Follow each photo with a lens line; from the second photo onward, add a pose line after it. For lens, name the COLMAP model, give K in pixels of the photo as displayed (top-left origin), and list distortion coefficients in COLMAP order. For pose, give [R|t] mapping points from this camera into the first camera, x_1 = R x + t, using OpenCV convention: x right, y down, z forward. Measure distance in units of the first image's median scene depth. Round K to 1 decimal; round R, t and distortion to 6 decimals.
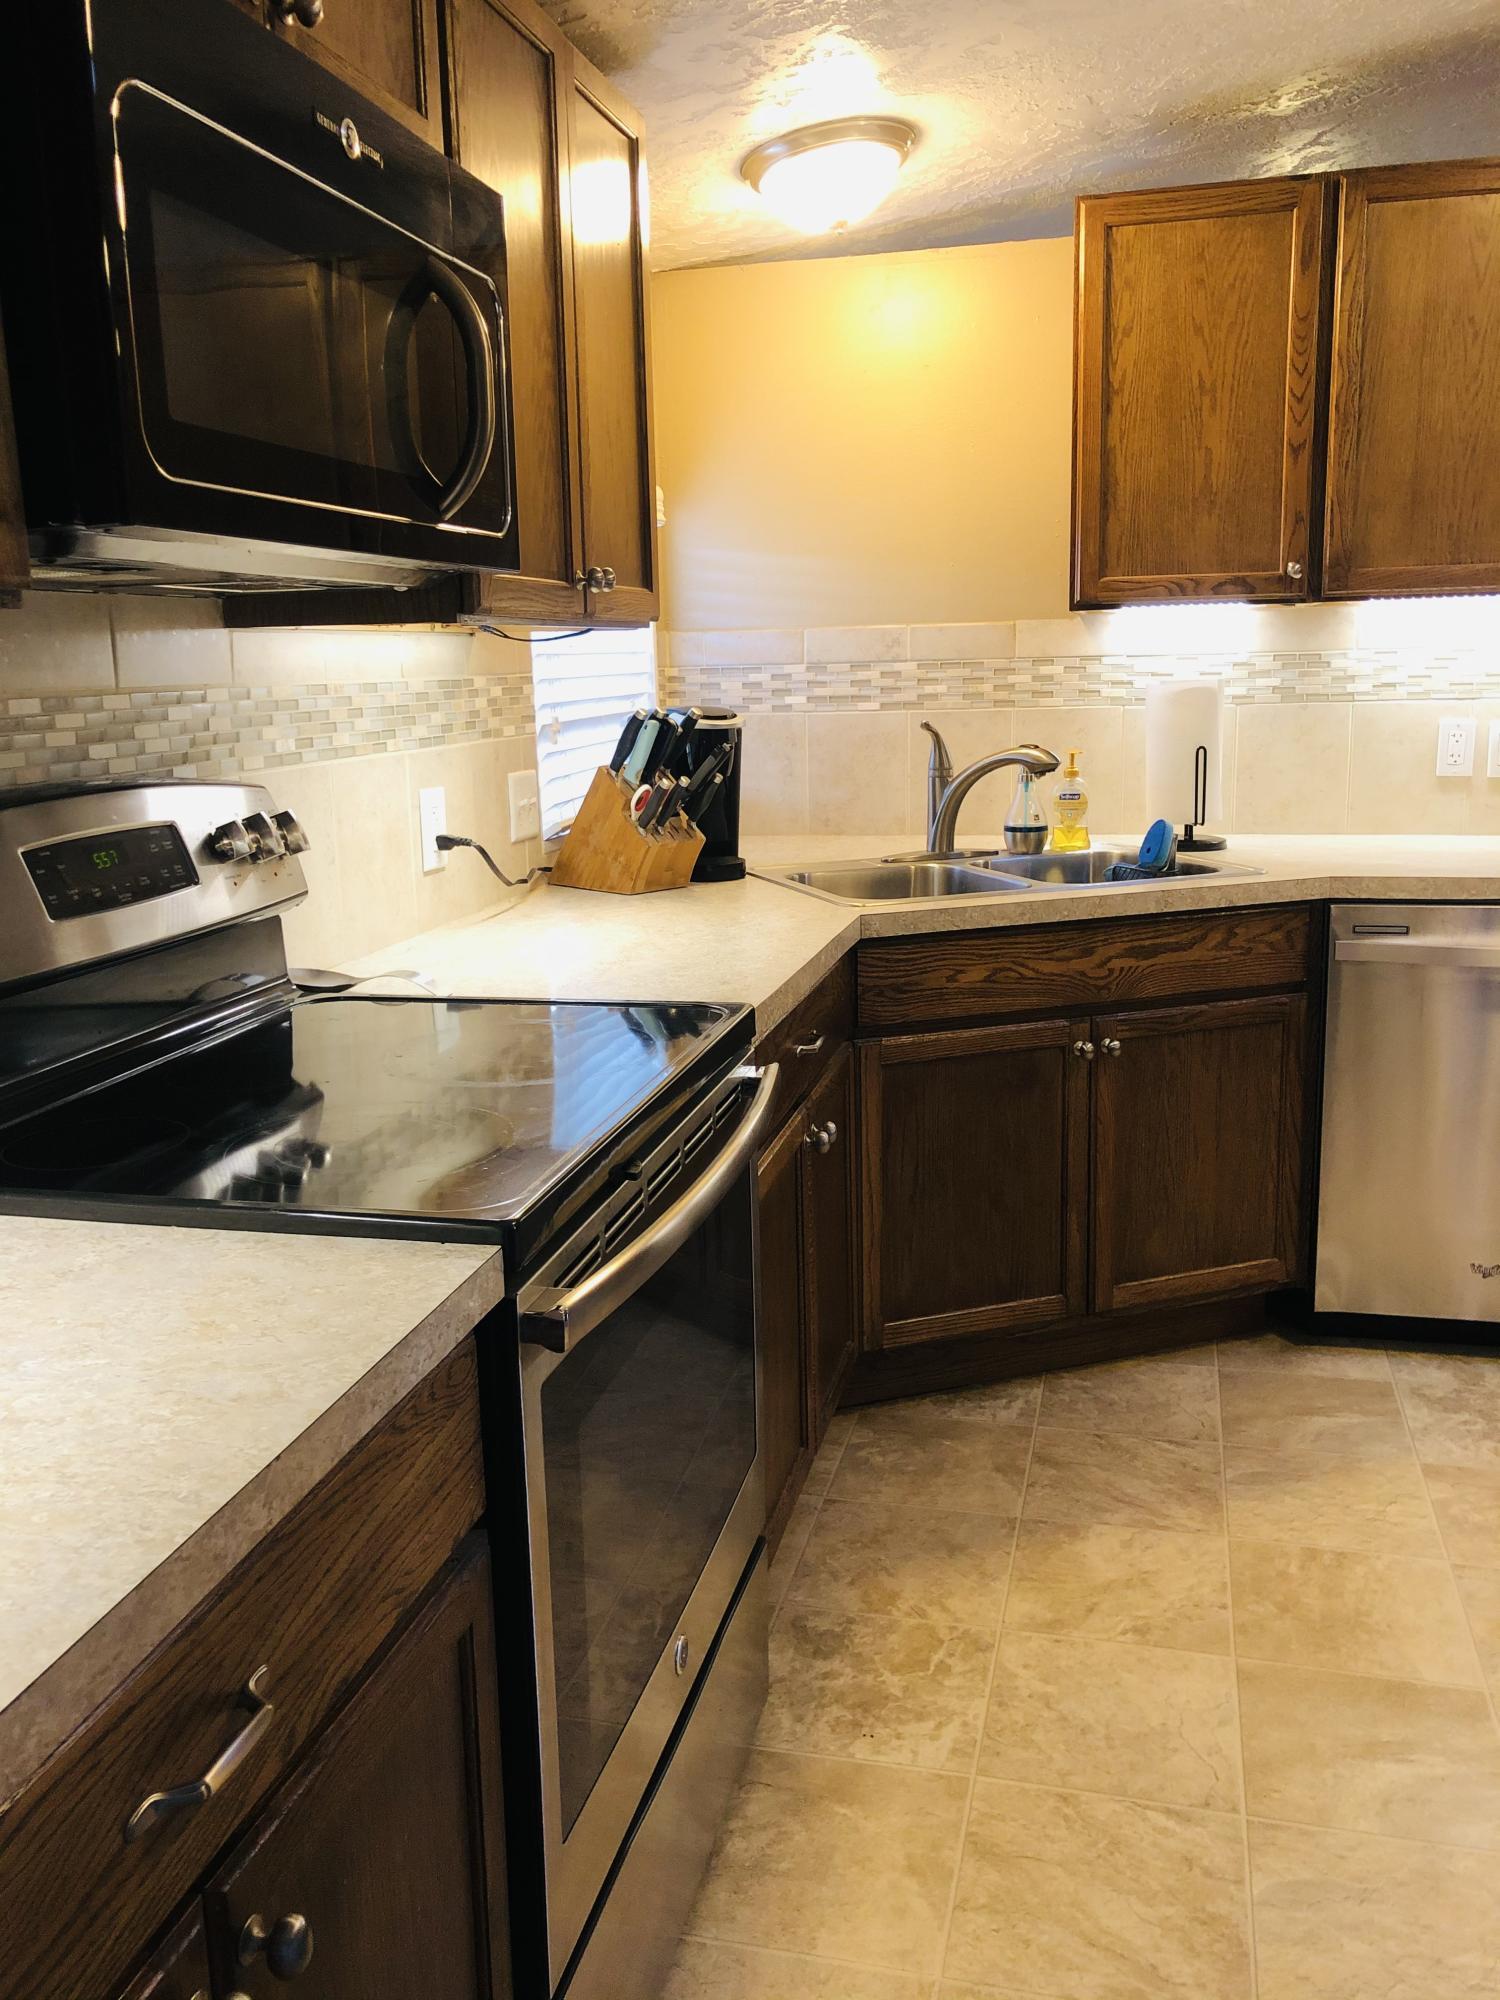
lens RADIAL K [[1641.2, 0, 757.1], [0, 1641.2, 982.5], [0, 0, 1]] dist [0.036031, -0.048345]
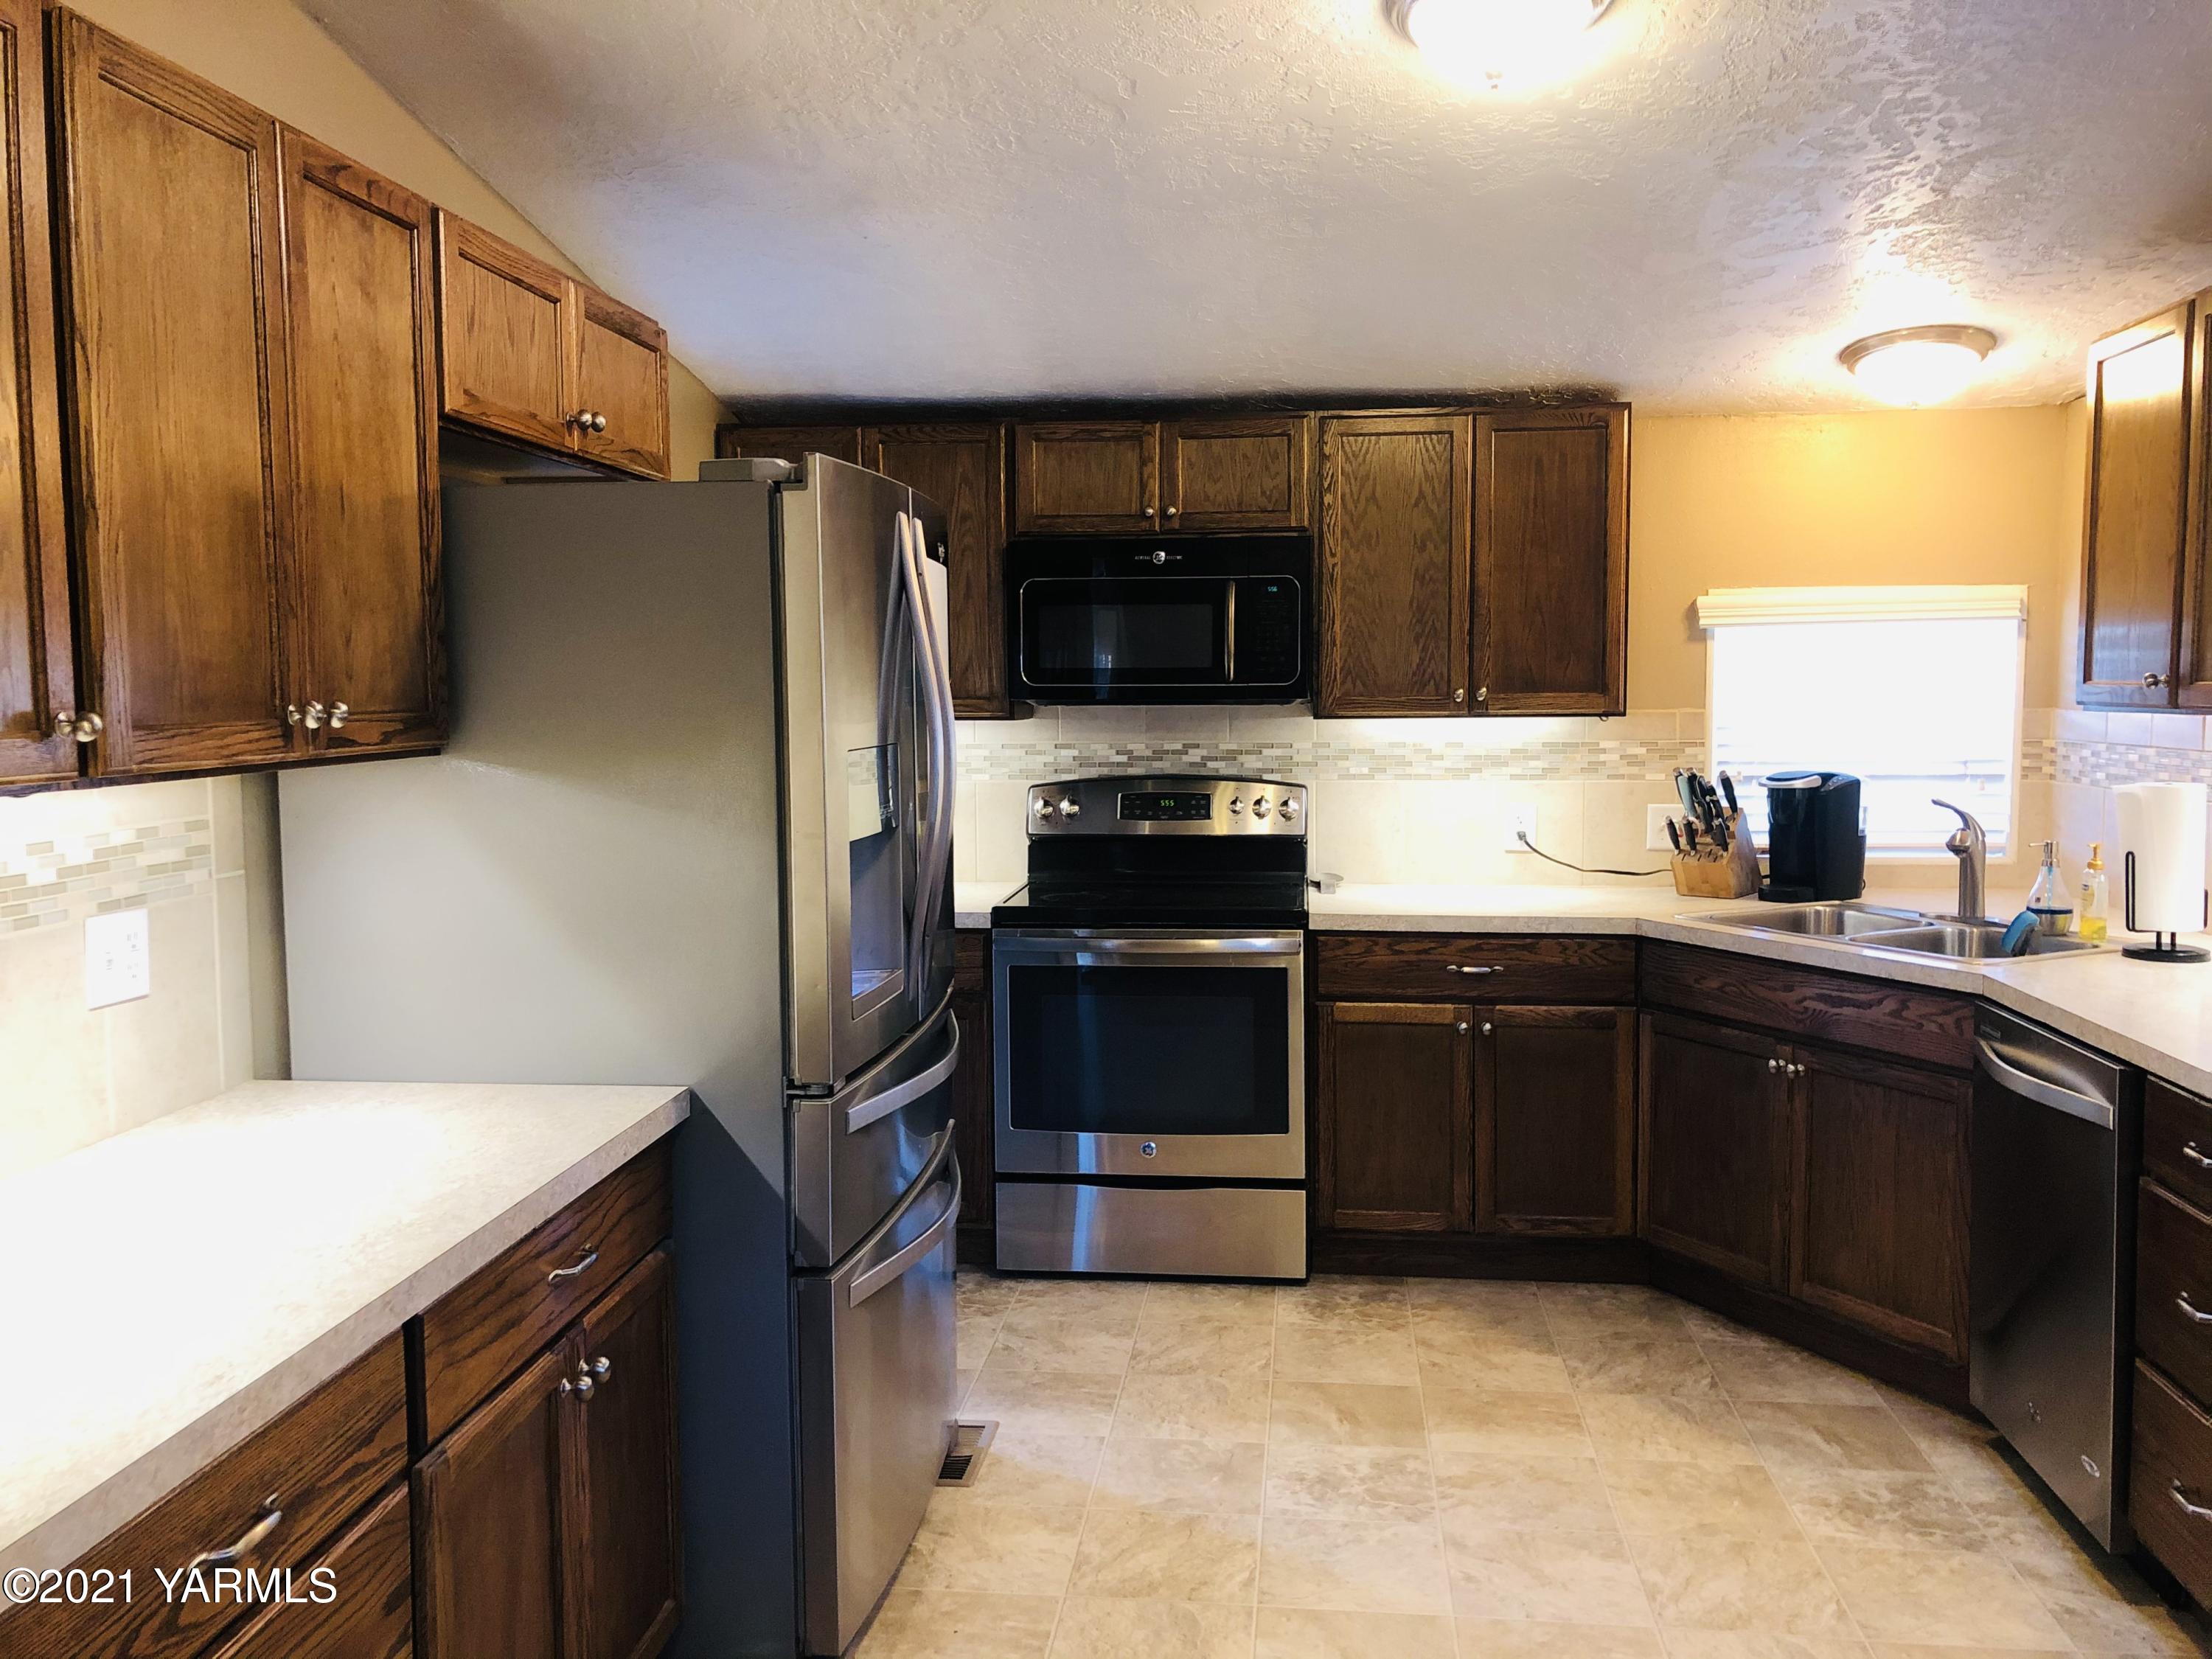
lens RADIAL K [[1815.1, 0, 1101.5], [0, 1815.1, 803.4], [0, 0, 1]] dist [0.036031, -0.048345]
pose [[0.121080, 0.092101, -0.988361, 1.499621], [-0.190058, 0.979416, 0.067985, -0.151412], [0.974278, 0.179615, 0.136093, 0.289199]]
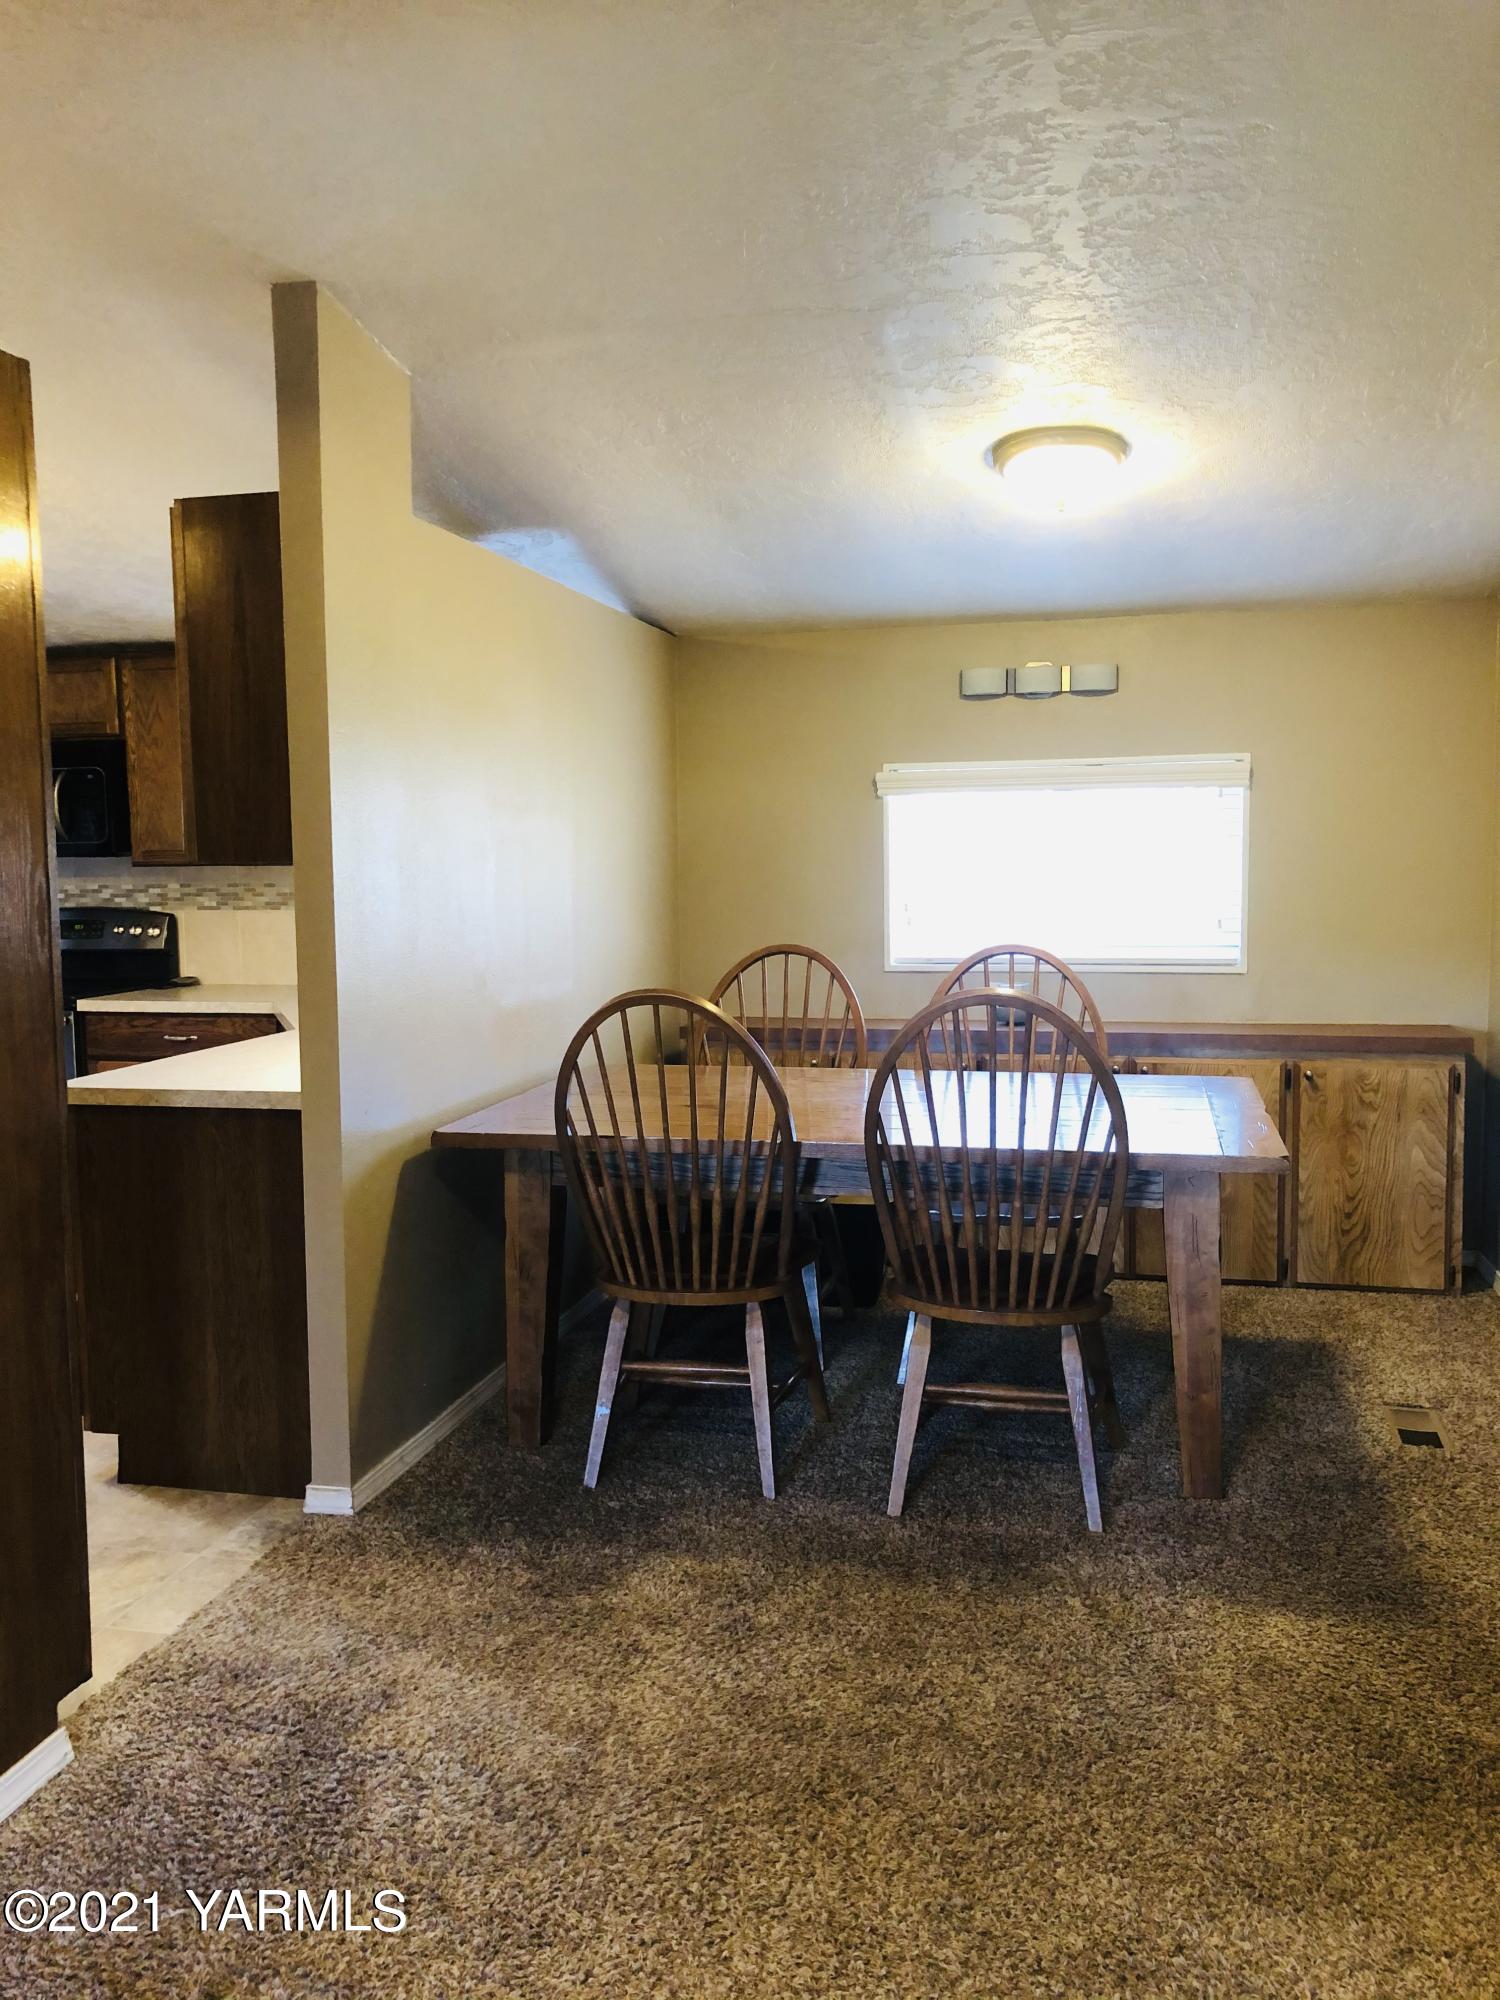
lens RADIAL K [[1641.2, 0, 762.7], [0, 1641.2, 984.6], [0, 0, 1]] dist [0.036031, -0.048345]
pose [[0.009238, 0.116207, -0.993182, 2.059386], [-0.180076, 0.977180, 0.112659, -0.394855], [0.983609, 0.177807, 0.029954, 1.471159]]
